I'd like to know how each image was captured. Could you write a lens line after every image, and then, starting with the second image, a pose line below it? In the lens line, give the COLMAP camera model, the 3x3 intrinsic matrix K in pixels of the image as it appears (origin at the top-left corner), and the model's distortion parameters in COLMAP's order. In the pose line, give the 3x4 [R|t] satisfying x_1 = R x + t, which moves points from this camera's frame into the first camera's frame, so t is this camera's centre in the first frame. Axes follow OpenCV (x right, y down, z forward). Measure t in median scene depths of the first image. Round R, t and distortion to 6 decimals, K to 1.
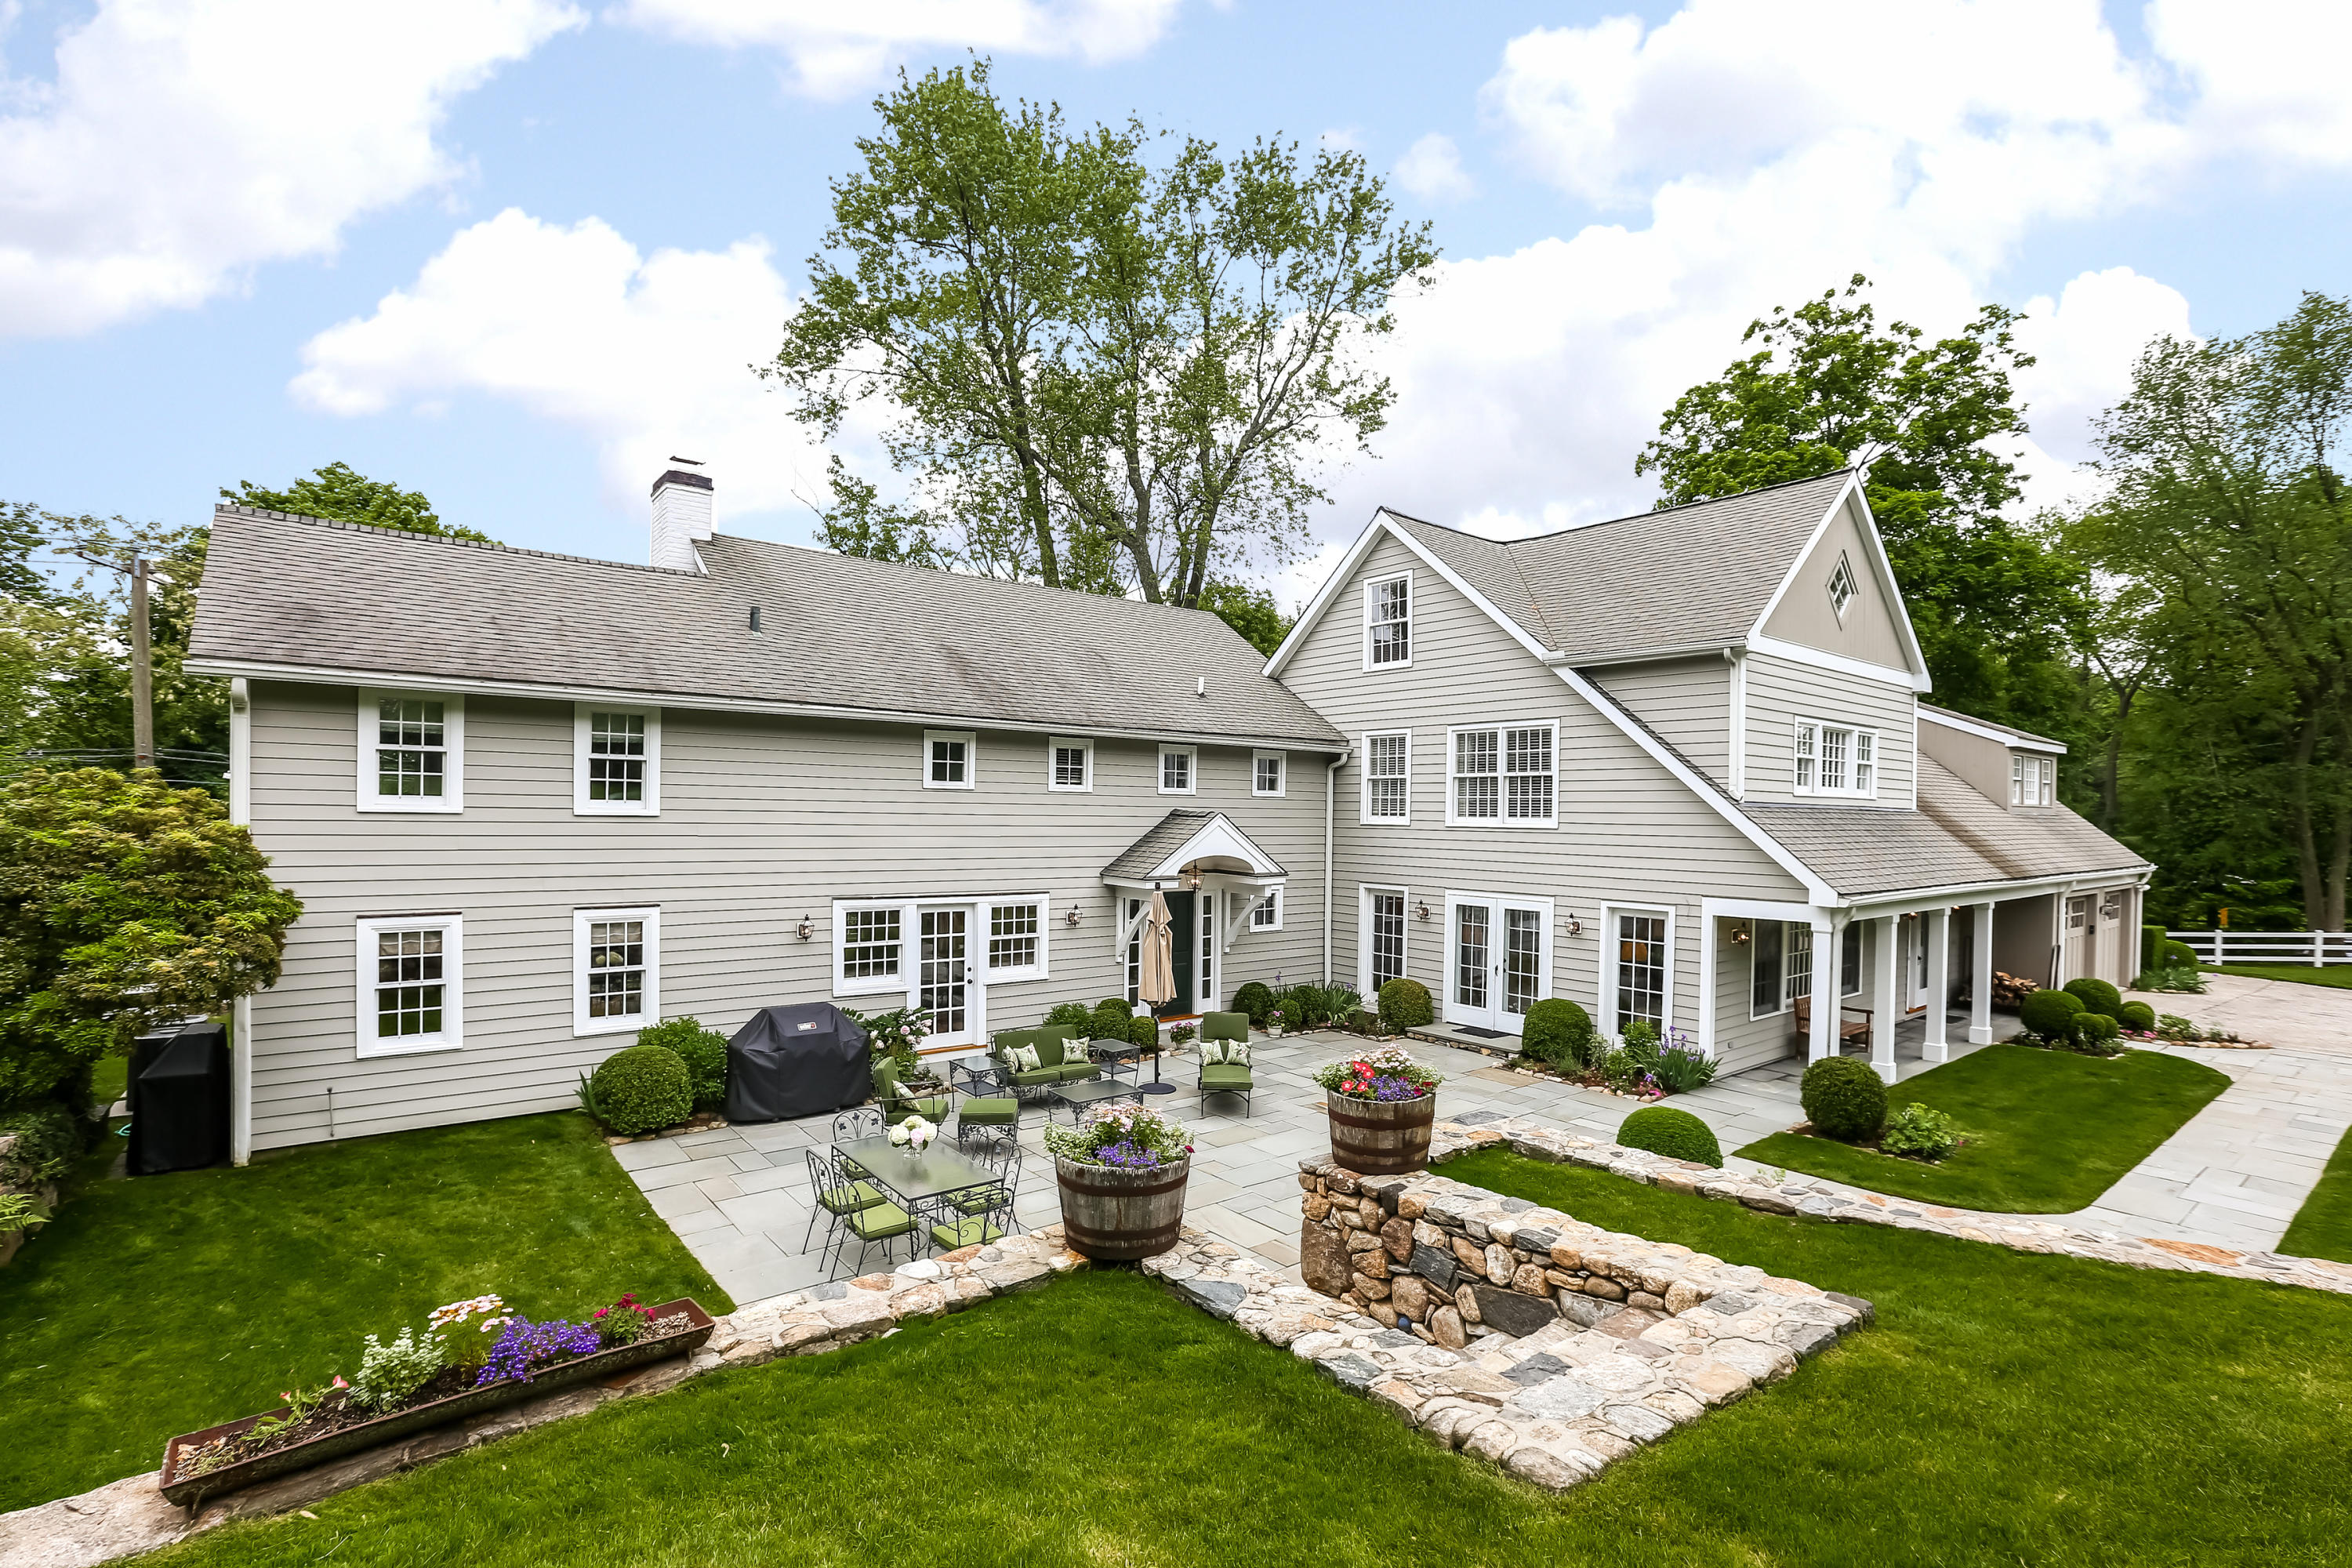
lens RADIAL K [[1070.1, 0, 1140.9], [0, 1070.1, 832.5], [0, 0, 1]] dist [-0.045600, 0.000450]
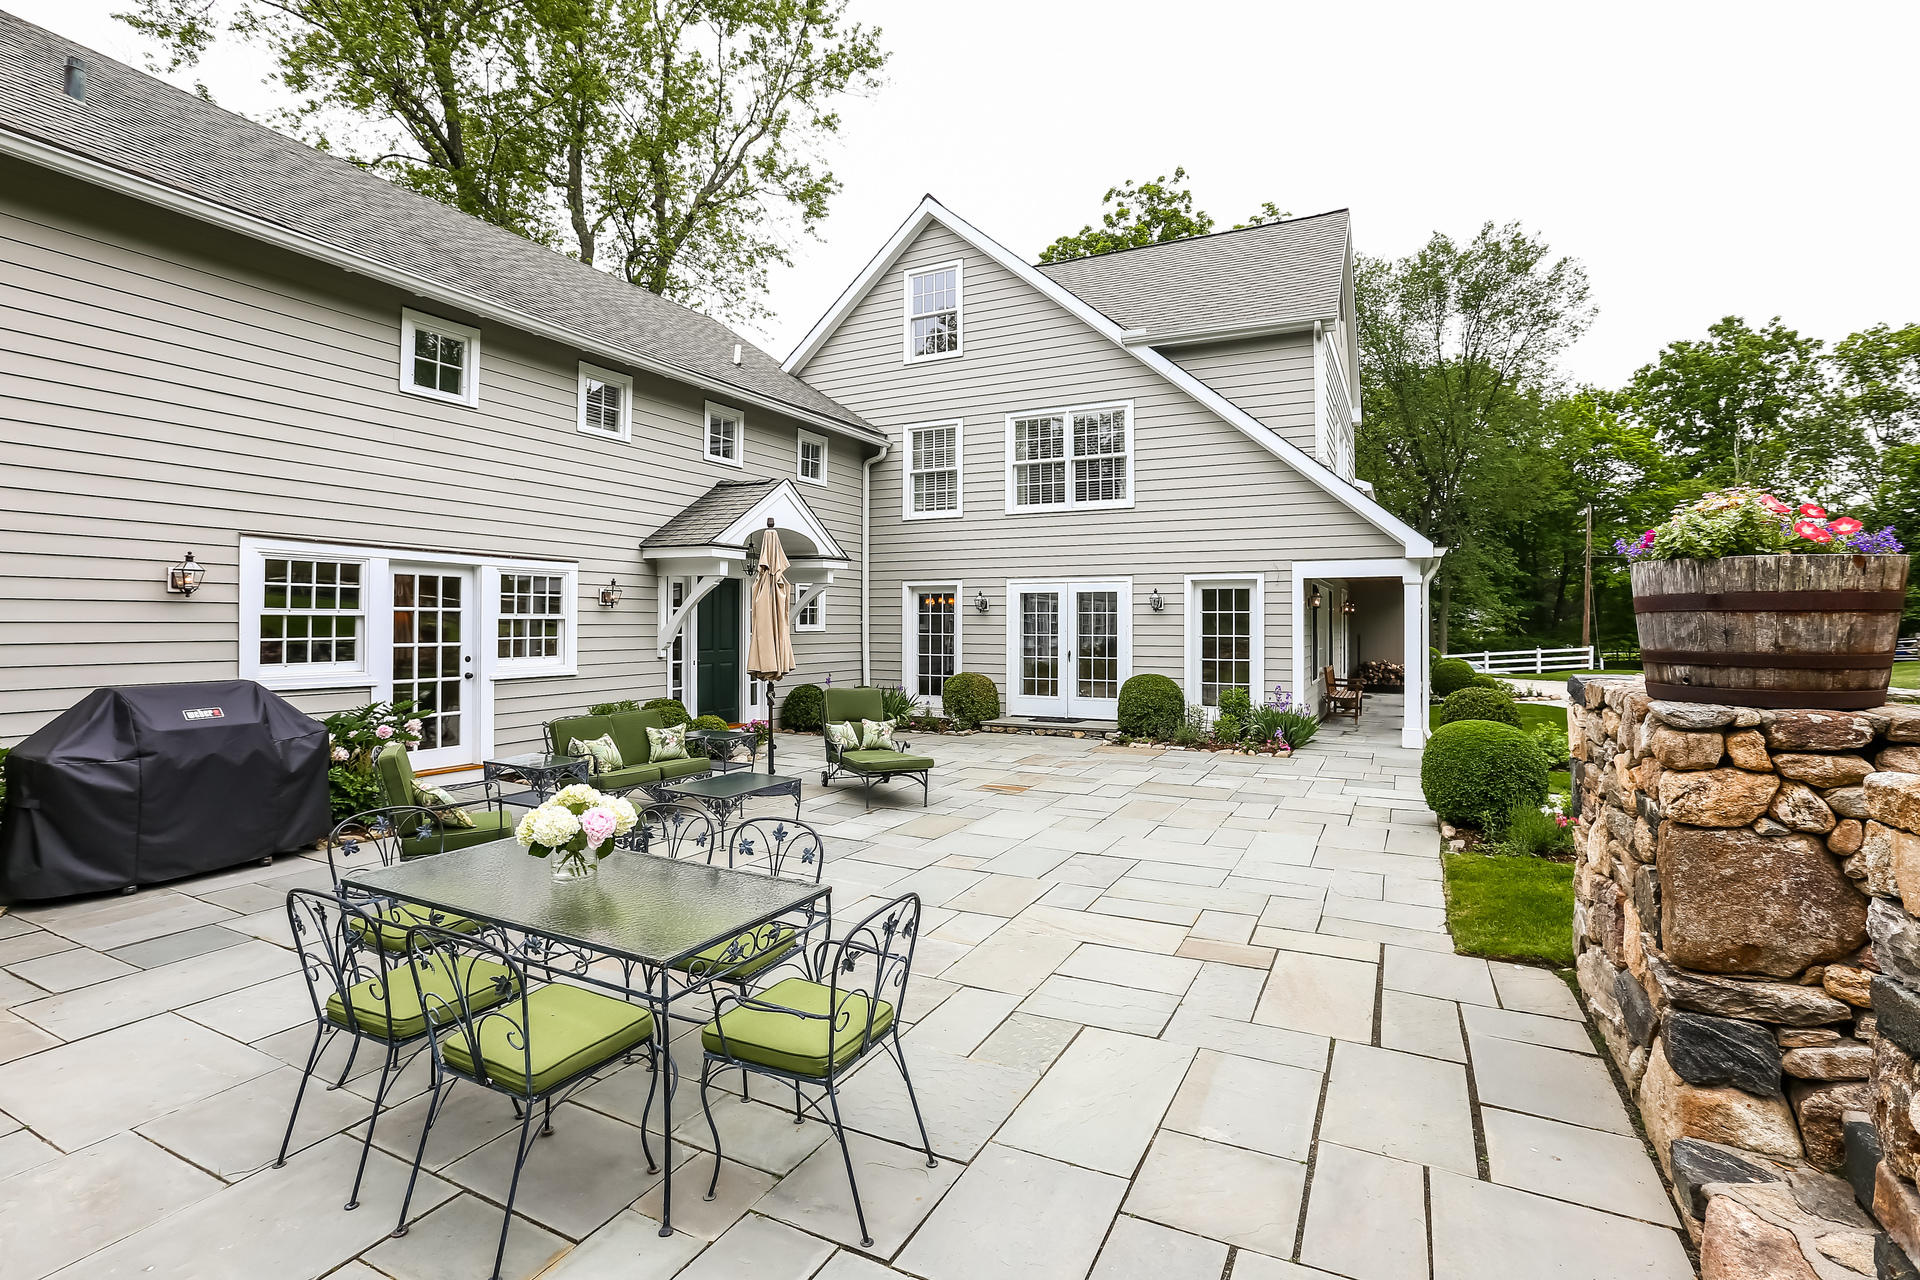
lens RADIAL K [[890.7, 0, 963.1], [0, 890.7, 617.6], [0, 0, 1]] dist [-0.054244, 0.025414]
pose [[0.893782, 0.001175, 0.448501, -0.121867], [0.005357, 0.999897, -0.013294, 0.105434], [-0.448470, 0.014284, 0.893684, 0.311625]]
